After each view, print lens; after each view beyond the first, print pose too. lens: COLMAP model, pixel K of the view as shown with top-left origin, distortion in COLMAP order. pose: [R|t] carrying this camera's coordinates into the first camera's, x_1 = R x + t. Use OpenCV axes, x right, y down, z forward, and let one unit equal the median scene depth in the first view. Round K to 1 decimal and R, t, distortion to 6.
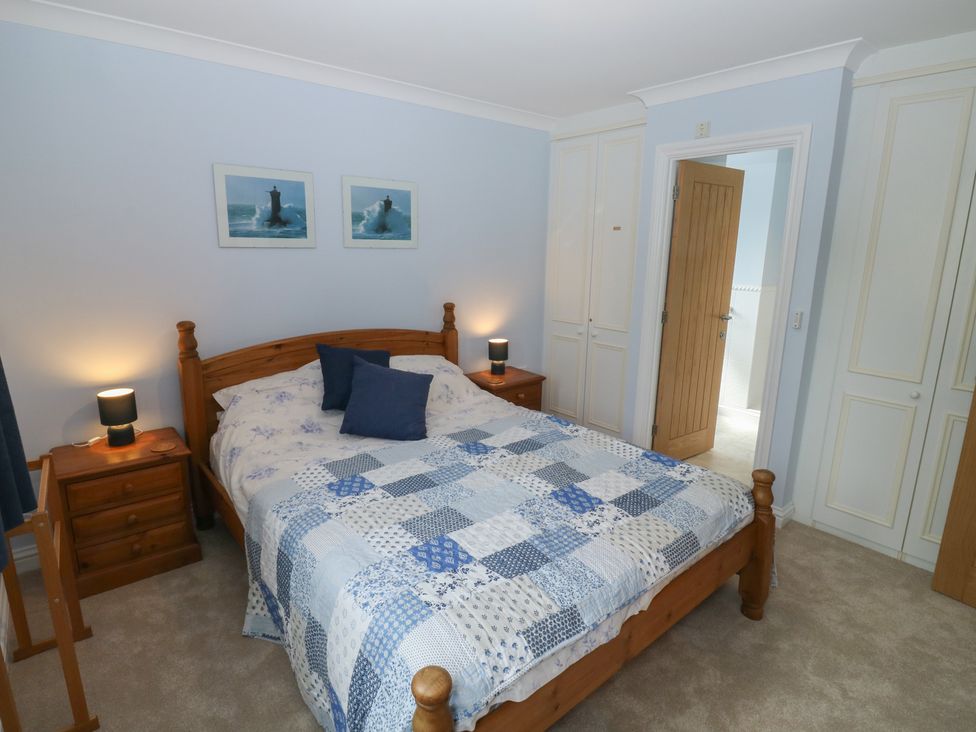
lens RADIAL K [[520.6, 0, 485.5], [0, 520.6, 361.6], [0, 0, 1]] dist [-0.002313, -0.005490]
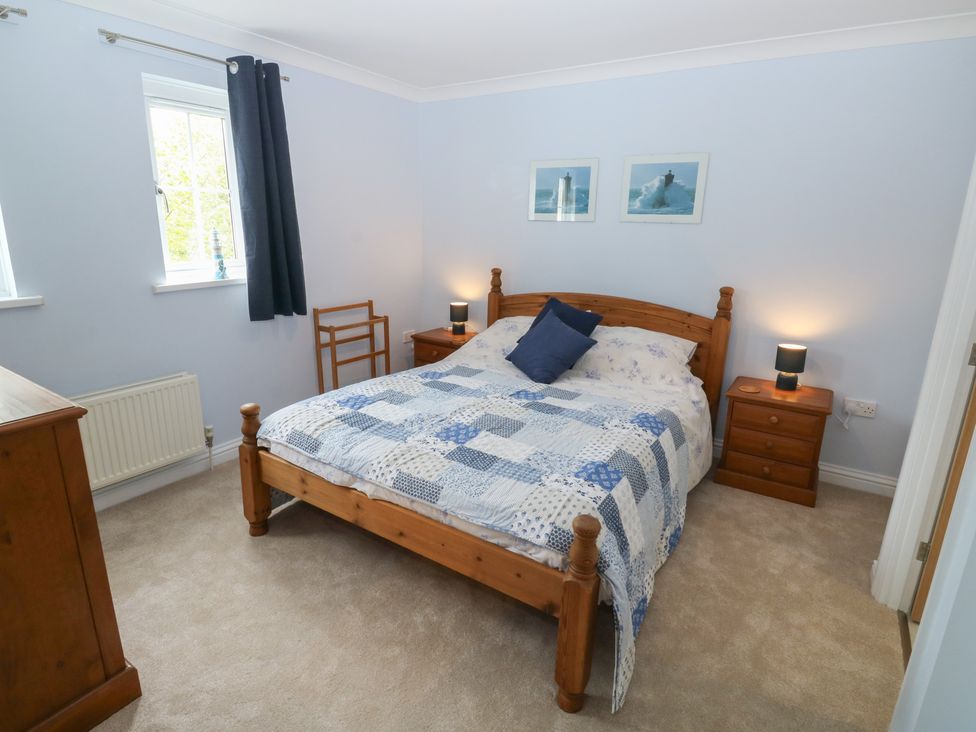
lens RADIAL K [[520.6, 0, 482.6], [0, 520.6, 365.1], [0, 0, 1]] dist [-0.002313, -0.005490]
pose [[0.288962, 0.246857, -0.924966, 0.913543], [-0.226671, 0.956352, 0.184421, -0.077523], [0.930119, 0.156373, 0.332304, 0.487433]]
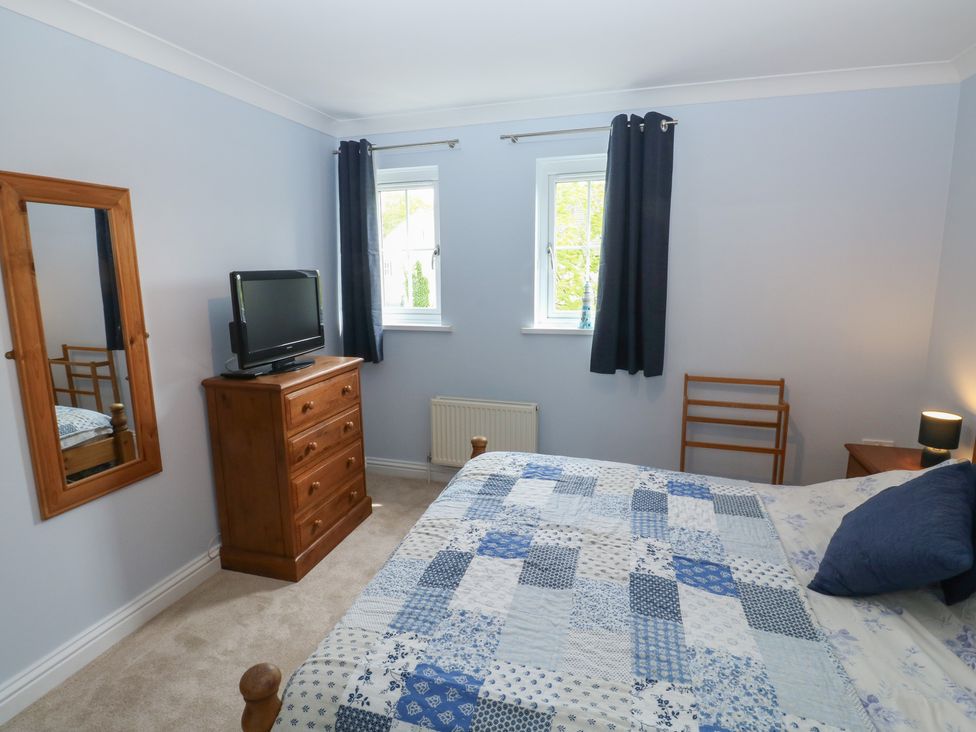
lens RADIAL K [[520.6, 0, 482.7], [0, 520.6, 366.9], [0, 0, 1]] dist [-0.002313, -0.005490]
pose [[-0.838418, 0.095350, -0.536622, 0.494480], [-0.125527, 0.924328, 0.360362, -0.250202], [0.530376, 0.369495, -0.763004, 1.165268]]
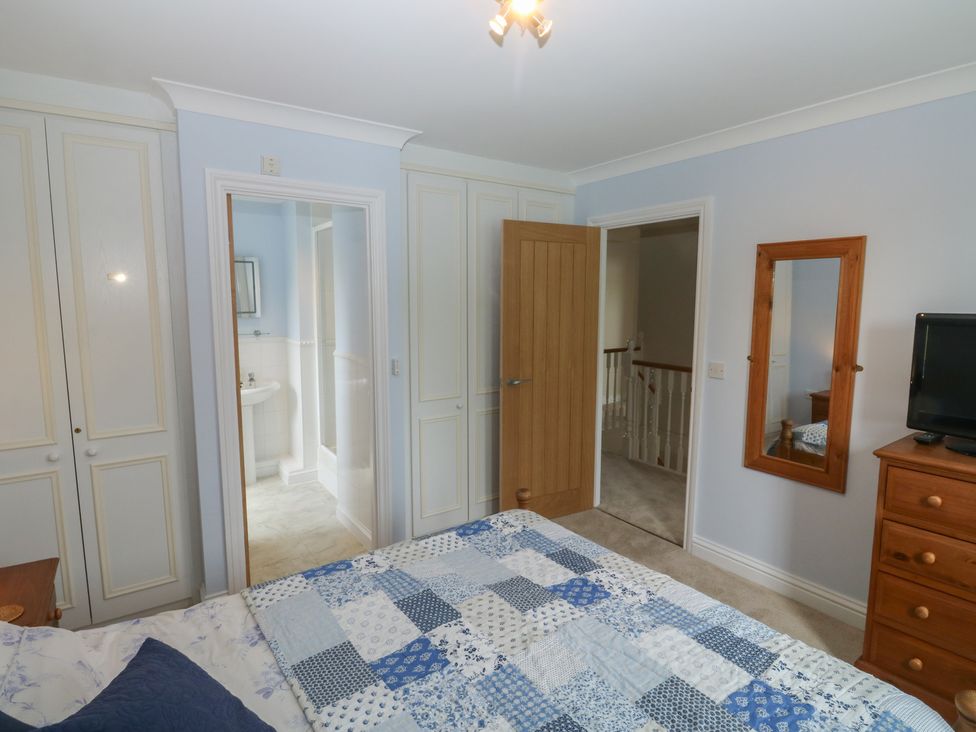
lens RADIAL K [[520.6, 0, 484.6], [0, 520.6, 360.3], [0, 0, 1]] dist [-0.002313, -0.005490]
pose [[0.084375, -0.134614, 0.987299, -0.488927], [0.219912, 0.968916, 0.113314, -0.186273], [-0.971864, 0.207558, 0.111356, 0.736293]]
